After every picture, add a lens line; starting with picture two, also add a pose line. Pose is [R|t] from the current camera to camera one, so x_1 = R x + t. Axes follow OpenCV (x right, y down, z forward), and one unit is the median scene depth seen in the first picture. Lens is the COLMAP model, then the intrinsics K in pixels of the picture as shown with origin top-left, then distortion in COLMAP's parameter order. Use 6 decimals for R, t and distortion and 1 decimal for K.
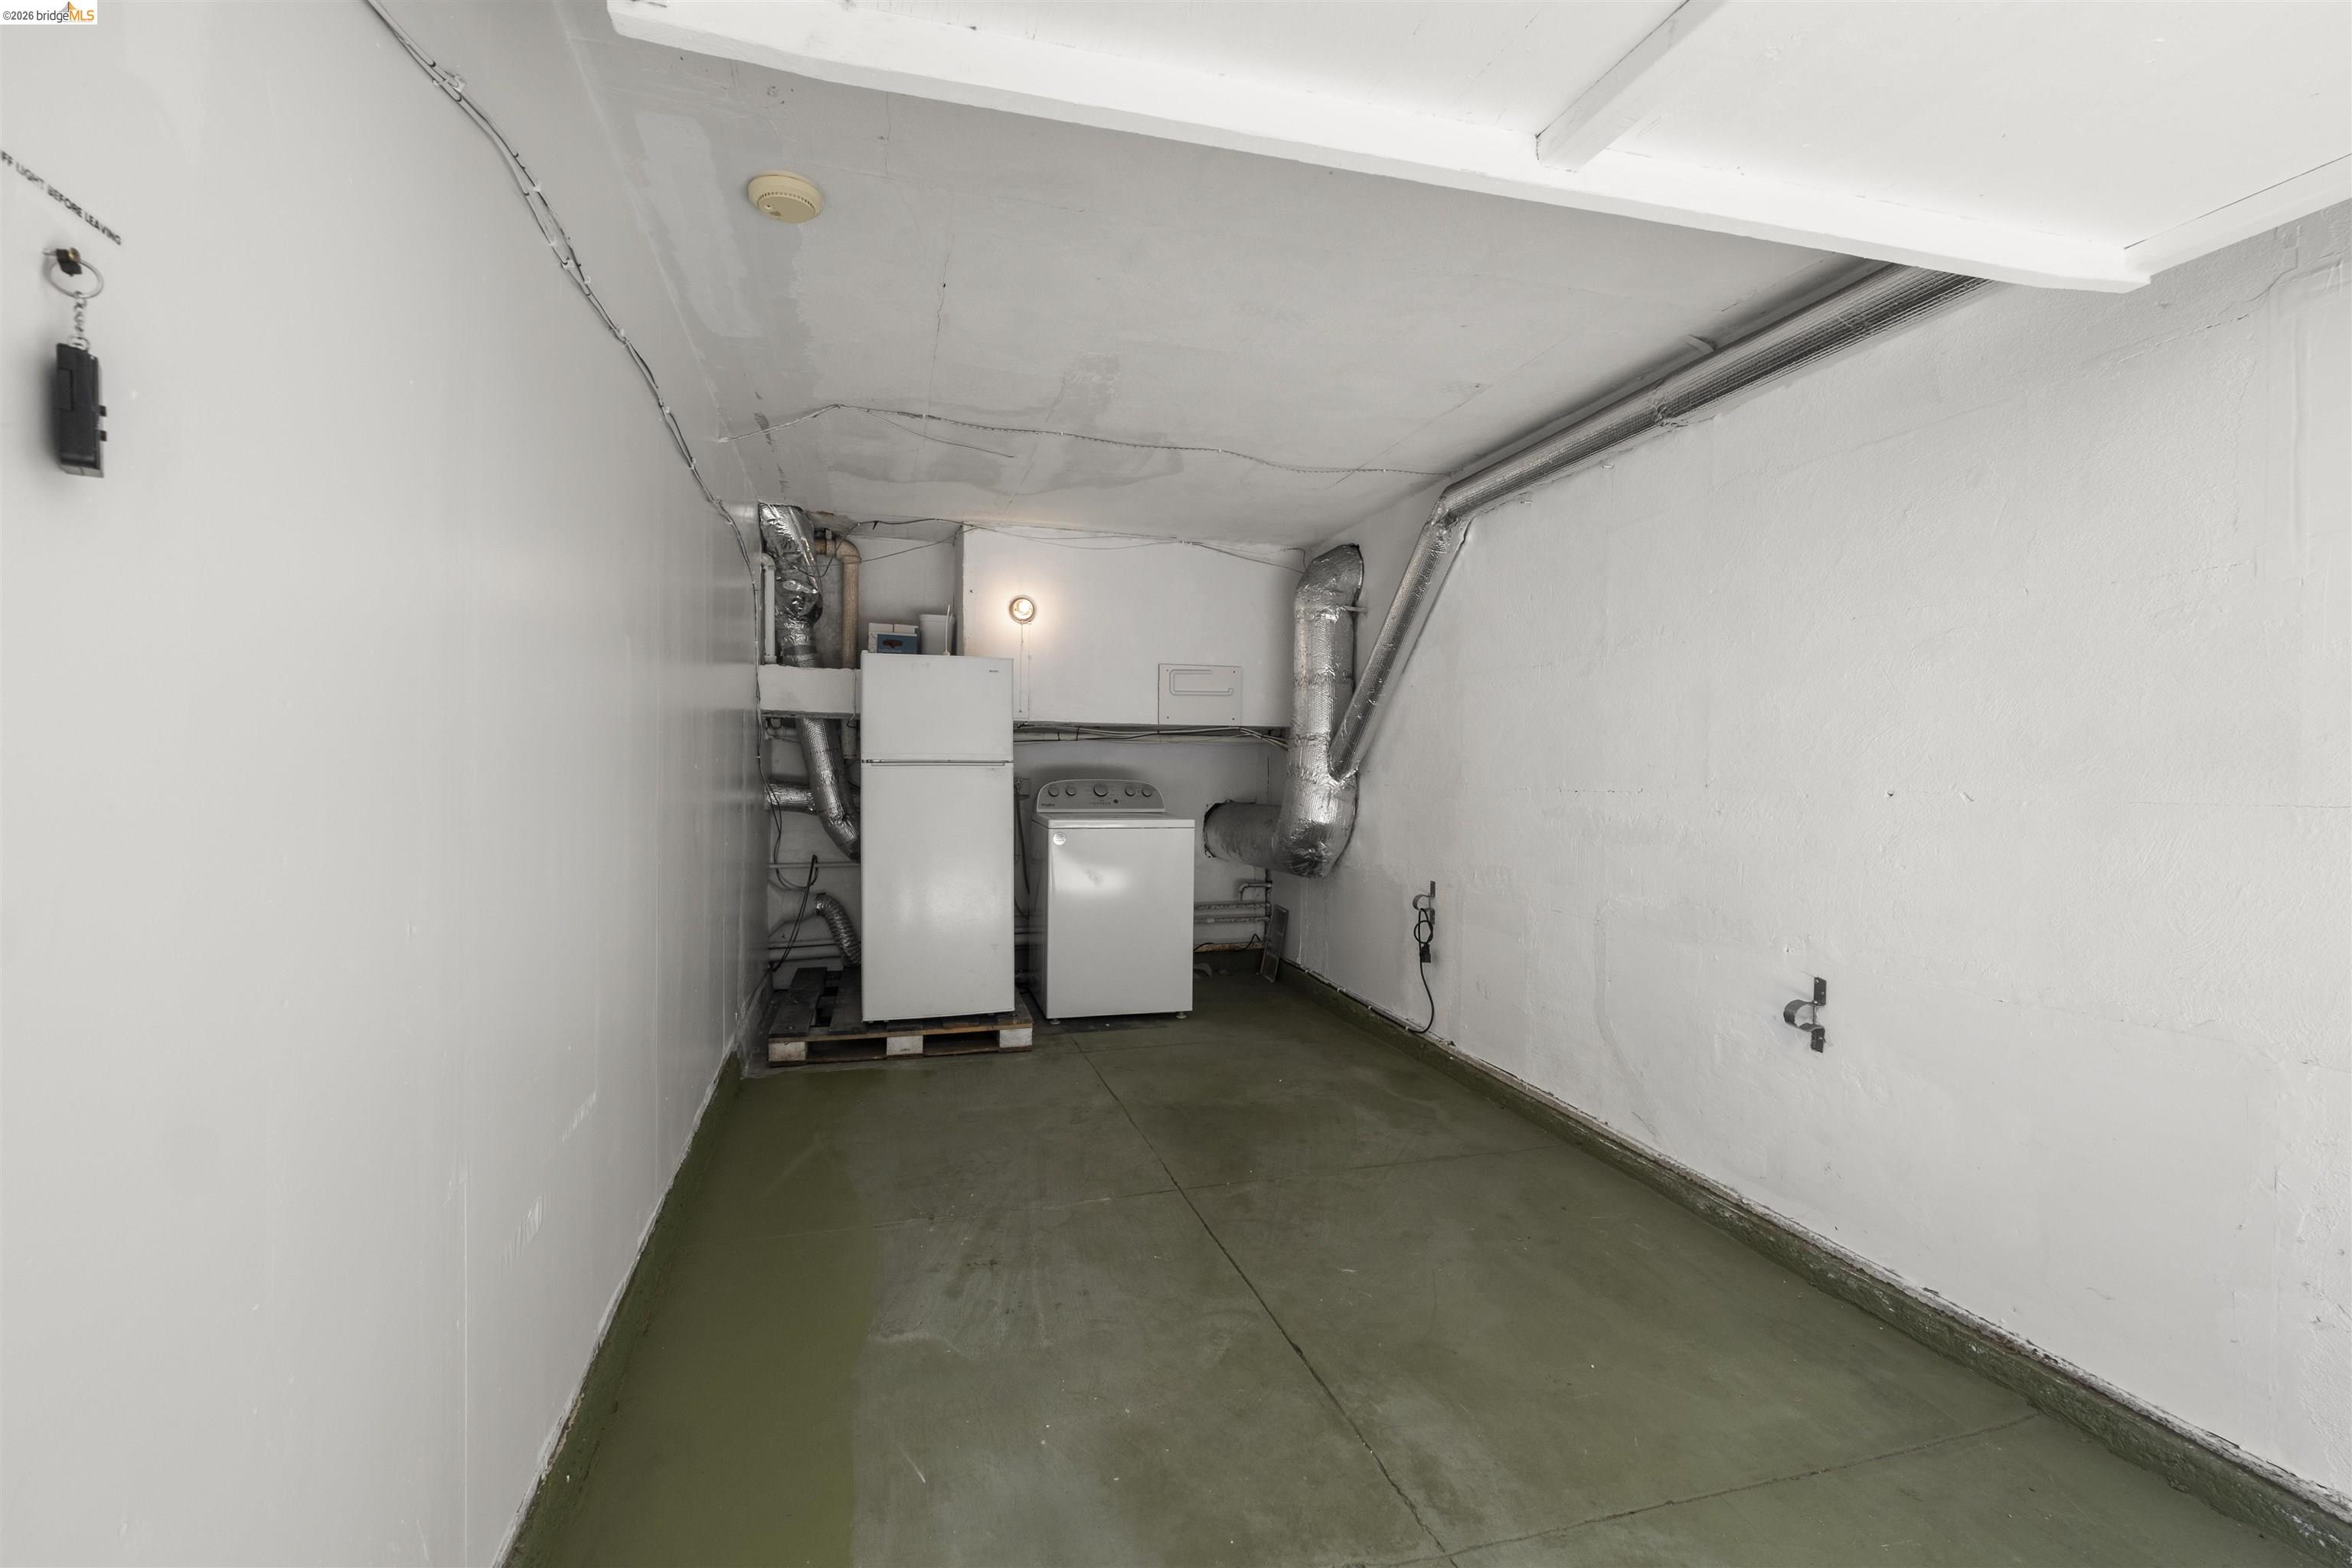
lens RADIAL K [[1030.8, 0, 1176.9], [0, 1030.8, 790.6], [0, 0, 1]] dist [-0.002517, -0.001050]
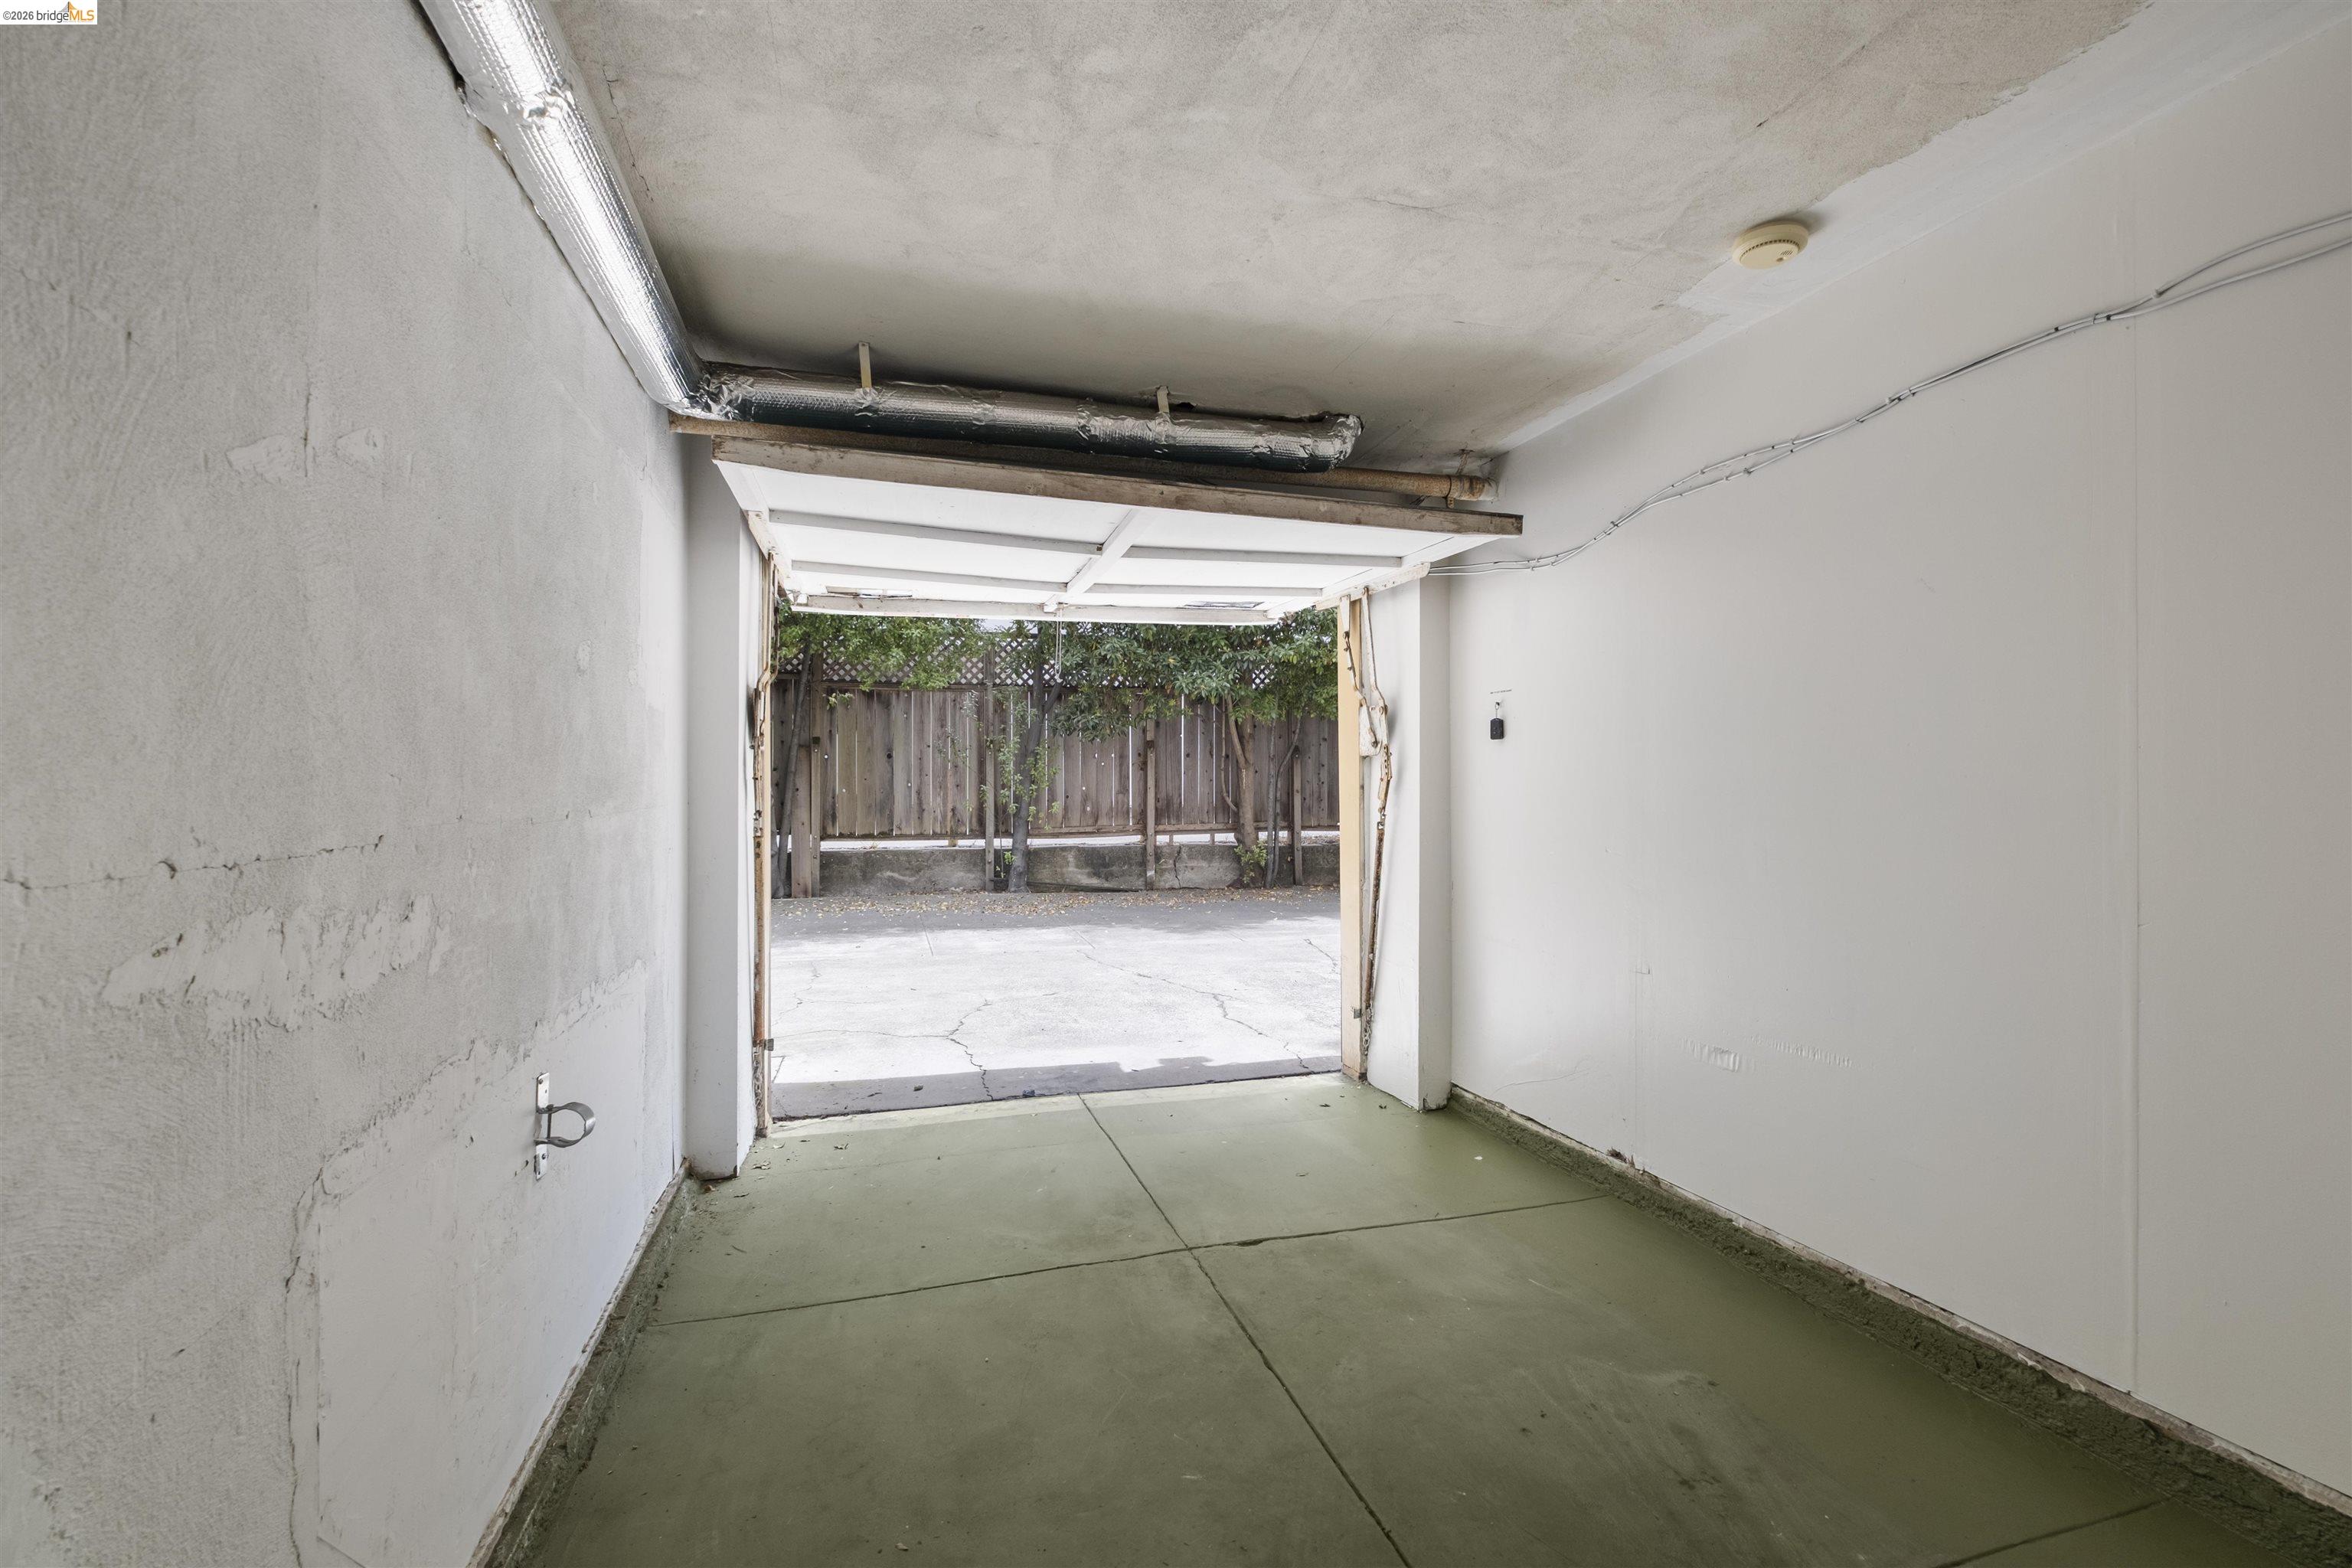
lens RADIAL K [[1030.8, 0, 1176.9], [0, 1030.8, 790.6], [0, 0, 1]] dist [-0.002517, -0.001050]
pose [[-0.999937, 0.001244, 0.011142, 0.198201], [0.001484, 0.999766, 0.021558, -0.044301], [-0.011113, 0.021574, -0.999705, 2.045258]]
